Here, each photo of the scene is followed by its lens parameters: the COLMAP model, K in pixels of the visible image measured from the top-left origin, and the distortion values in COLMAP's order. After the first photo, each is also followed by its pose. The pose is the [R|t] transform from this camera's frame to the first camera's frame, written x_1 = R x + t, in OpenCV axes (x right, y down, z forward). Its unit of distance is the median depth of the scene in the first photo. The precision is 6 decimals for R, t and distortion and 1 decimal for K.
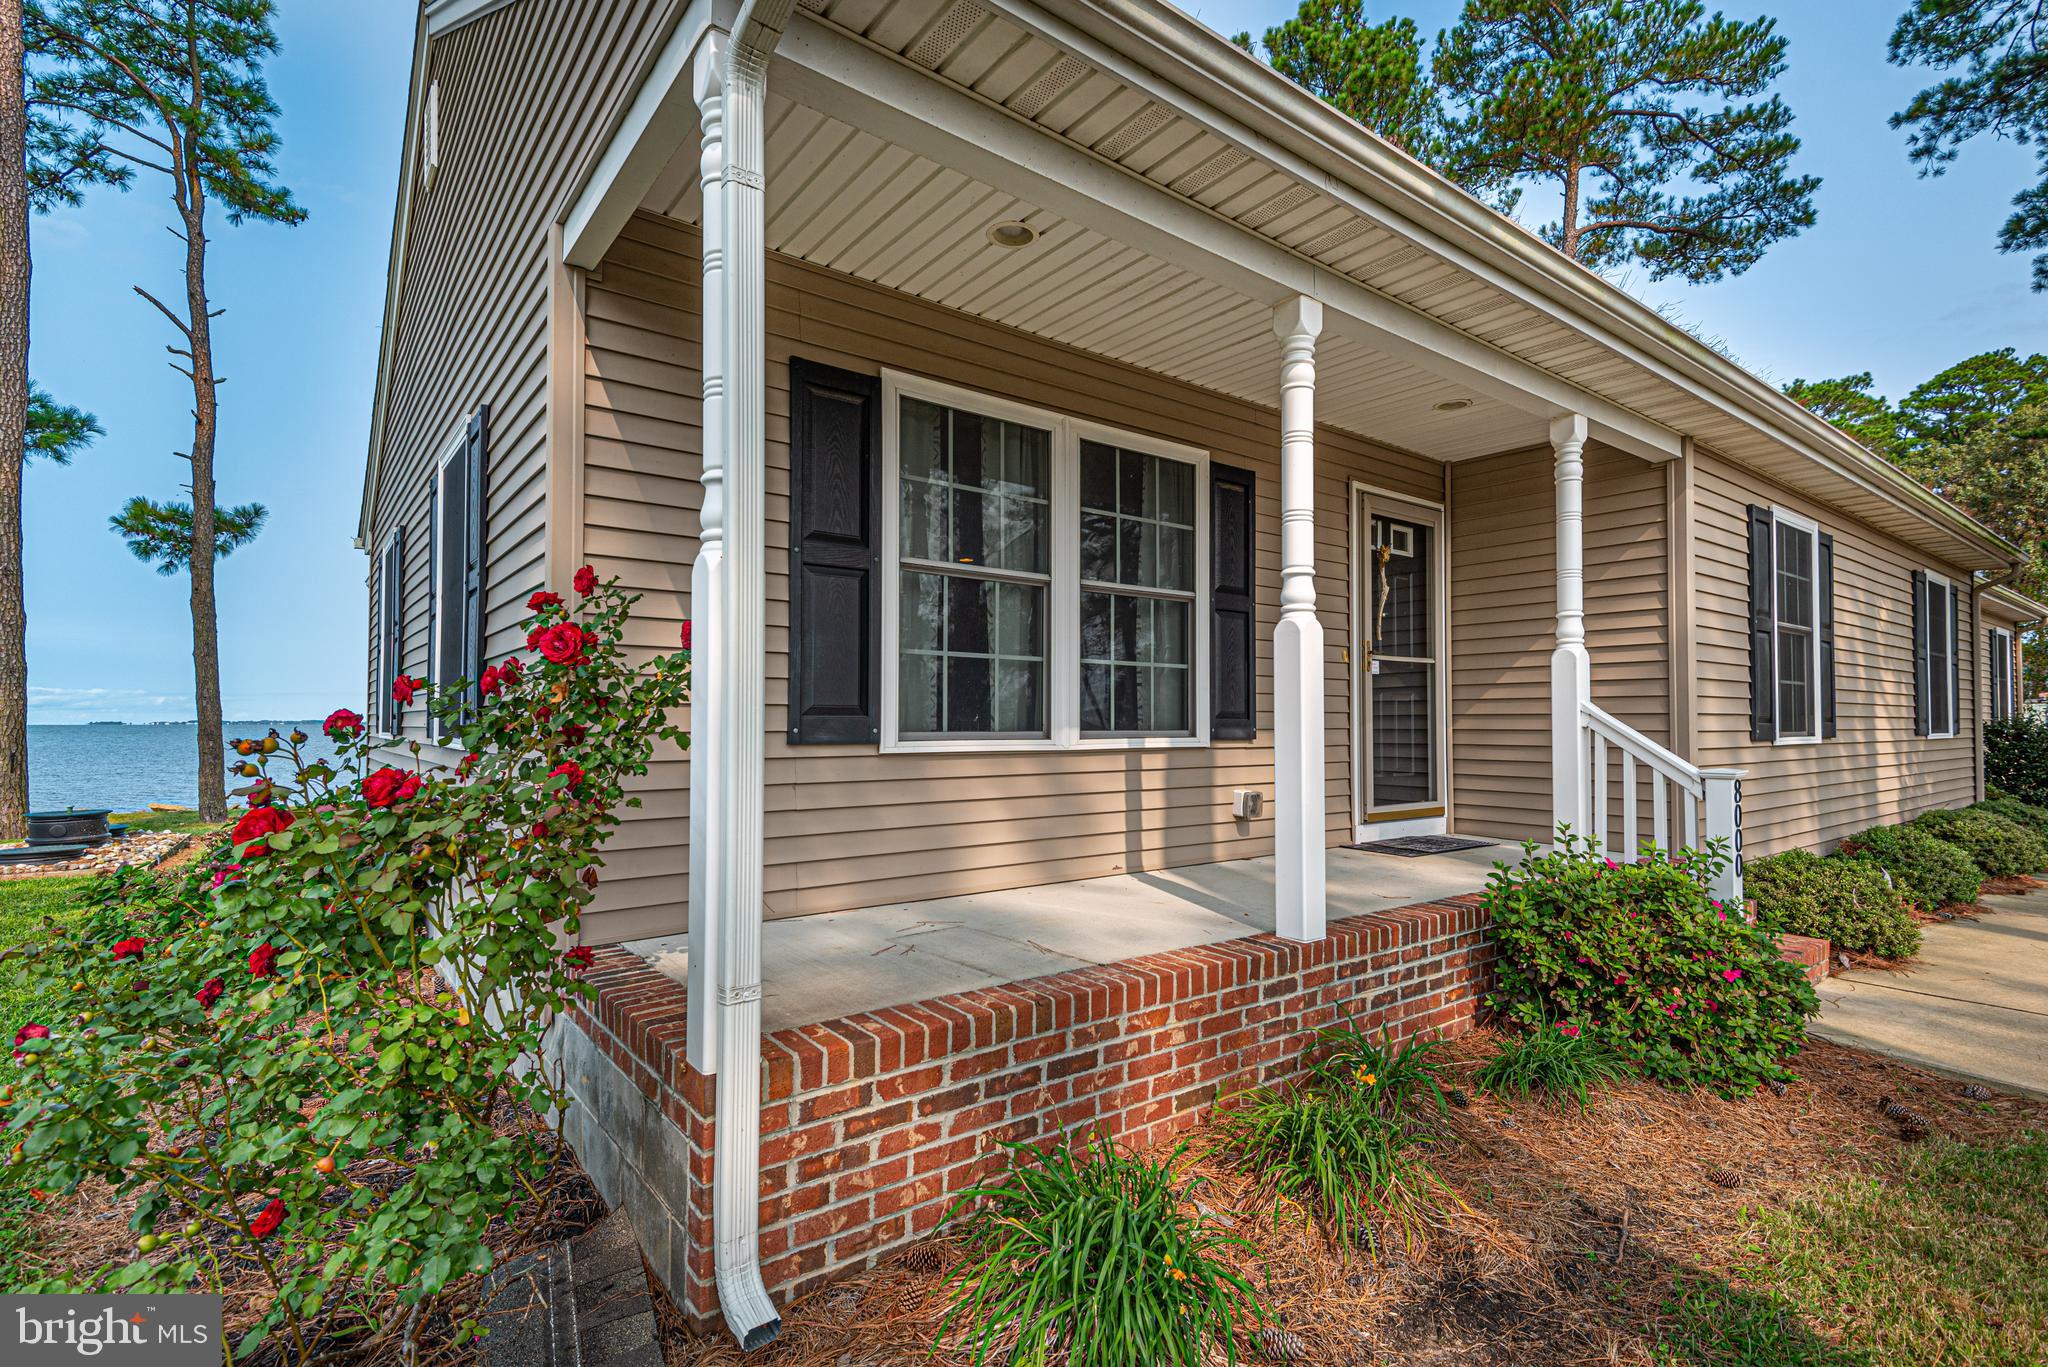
lens RADIAL K [[940.4, 0, 1024.0], [0, 940.4, 683.5], [0, 0, 1]] dist [0.006707, -0.000479]
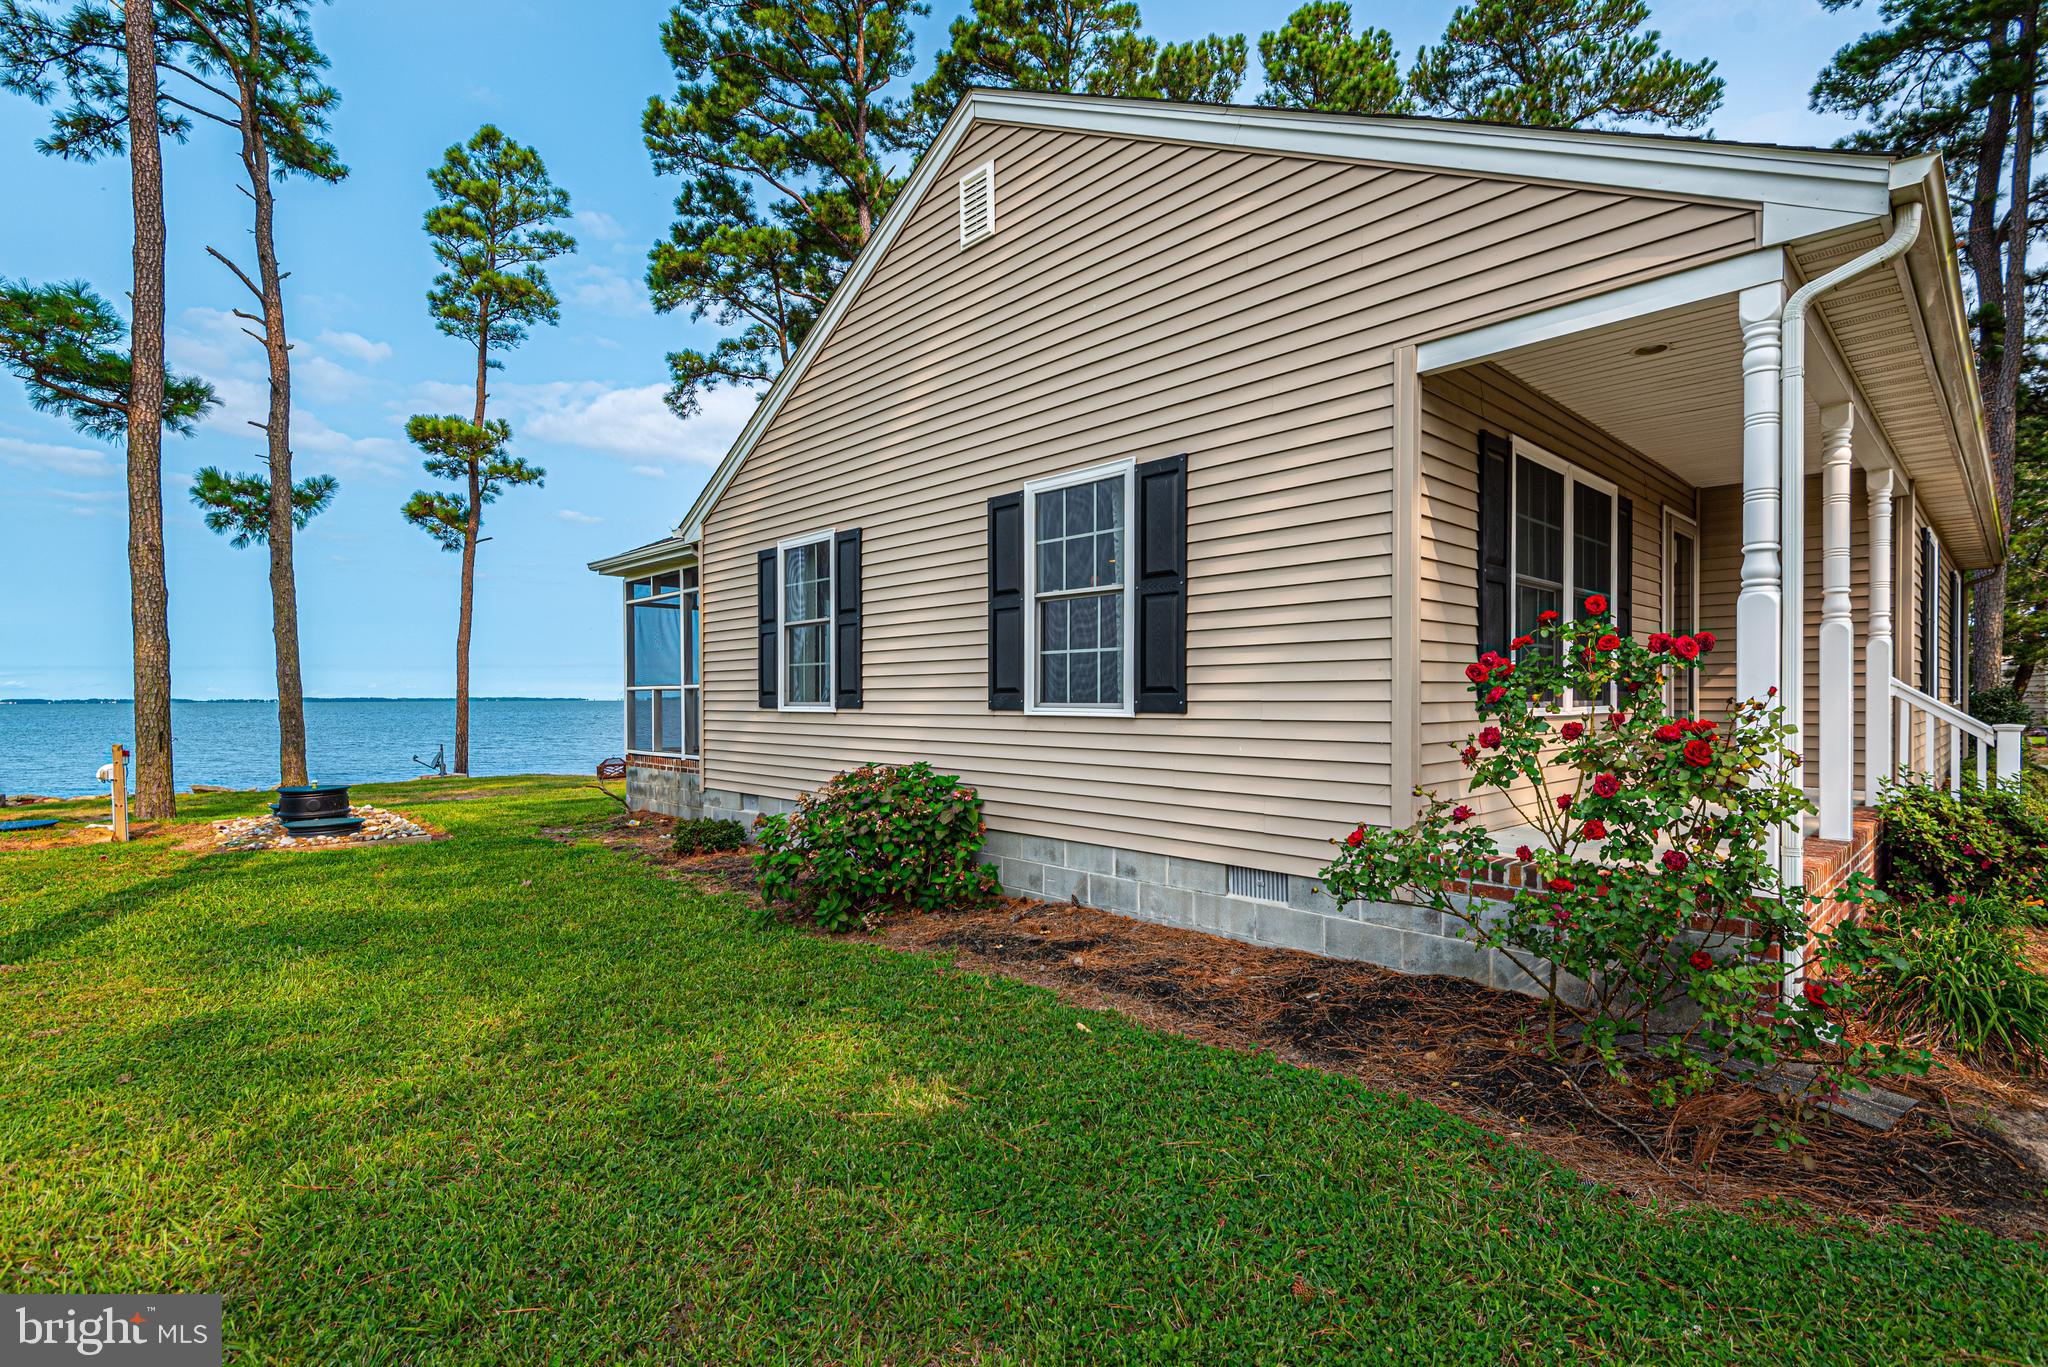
lens RADIAL K [[941.9, 0, 1024.0], [0, 941.9, 683.5], [0, 0, 1]] dist [0.023576, -0.010270]
pose [[0.993540, -0.003744, 0.113425, -0.153238], [0.000629, 0.999622, 0.027485, -0.001876], [-0.113485, -0.027236, 0.993166, -0.045005]]
